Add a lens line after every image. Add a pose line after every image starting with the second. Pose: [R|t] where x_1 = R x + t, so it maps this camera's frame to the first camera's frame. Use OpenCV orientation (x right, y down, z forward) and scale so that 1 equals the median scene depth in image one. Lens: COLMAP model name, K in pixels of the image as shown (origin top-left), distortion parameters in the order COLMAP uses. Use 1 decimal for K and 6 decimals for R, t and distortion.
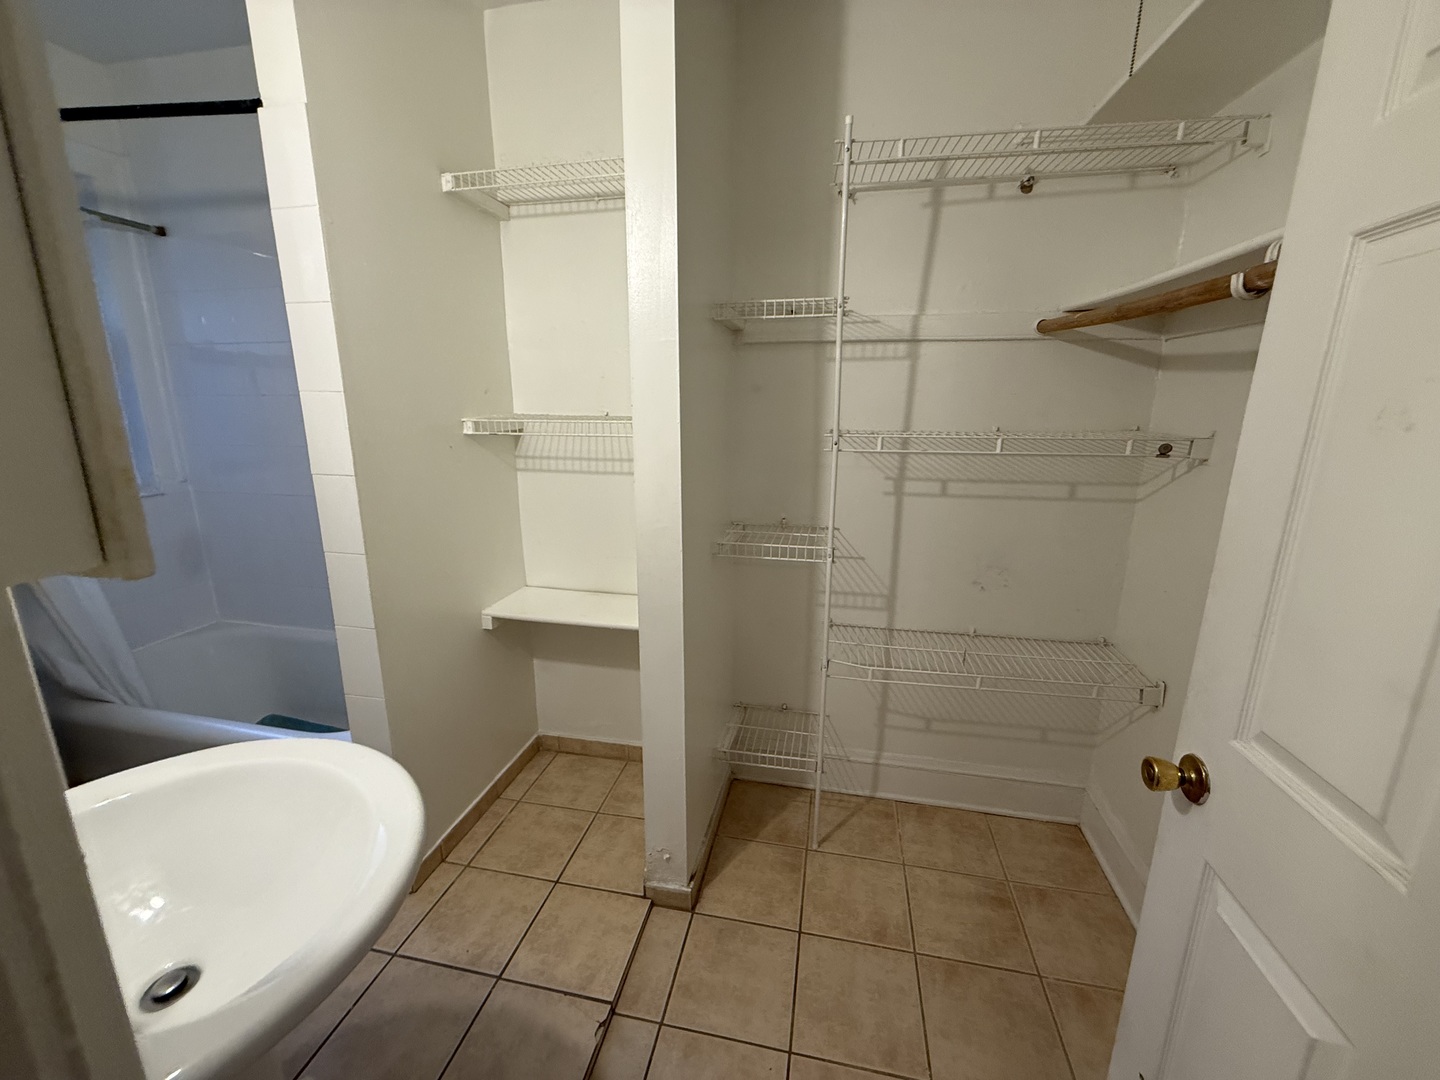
lens RADIAL K [[577.6, 0, 716.7], [0, 577.6, 541.2], [0, 0, 1]] dist [0.000081, 0.000614]
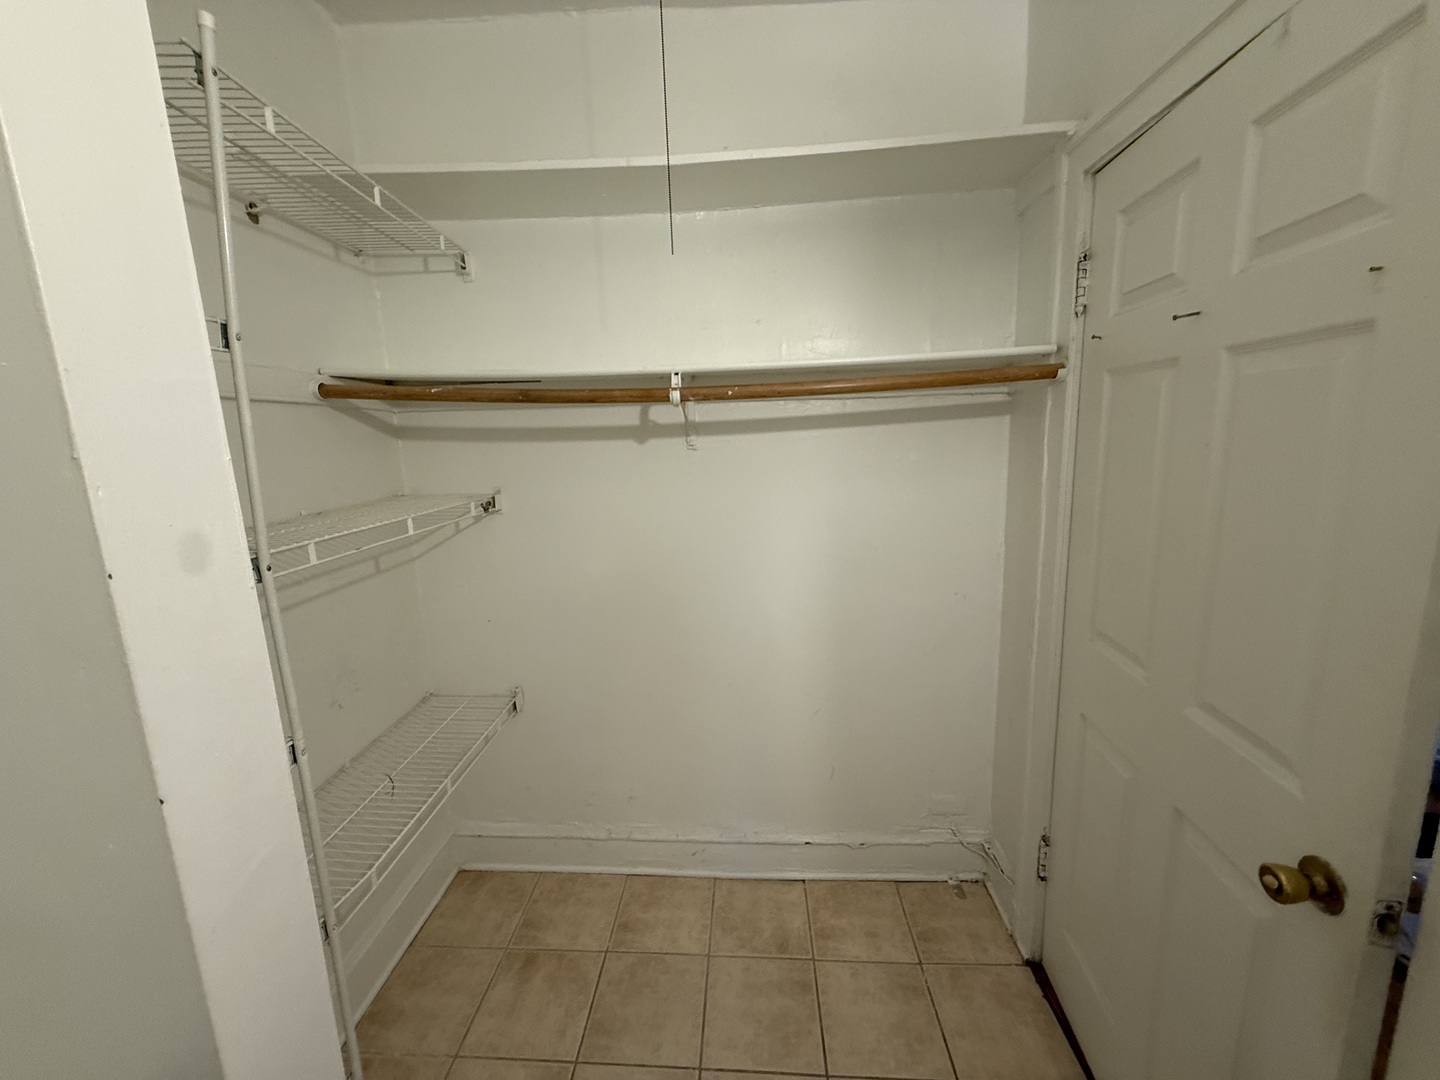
lens RADIAL K [[577.6, 0, 719.8], [0, 577.6, 539.3], [0, 0, 1]] dist [0.000081, 0.000614]
pose [[-0.157888, -0.175710, 0.971698, -0.407209], [0.260653, 0.941724, 0.212642, -0.191384], [-0.952435, 0.286849, -0.102887, 0.588224]]
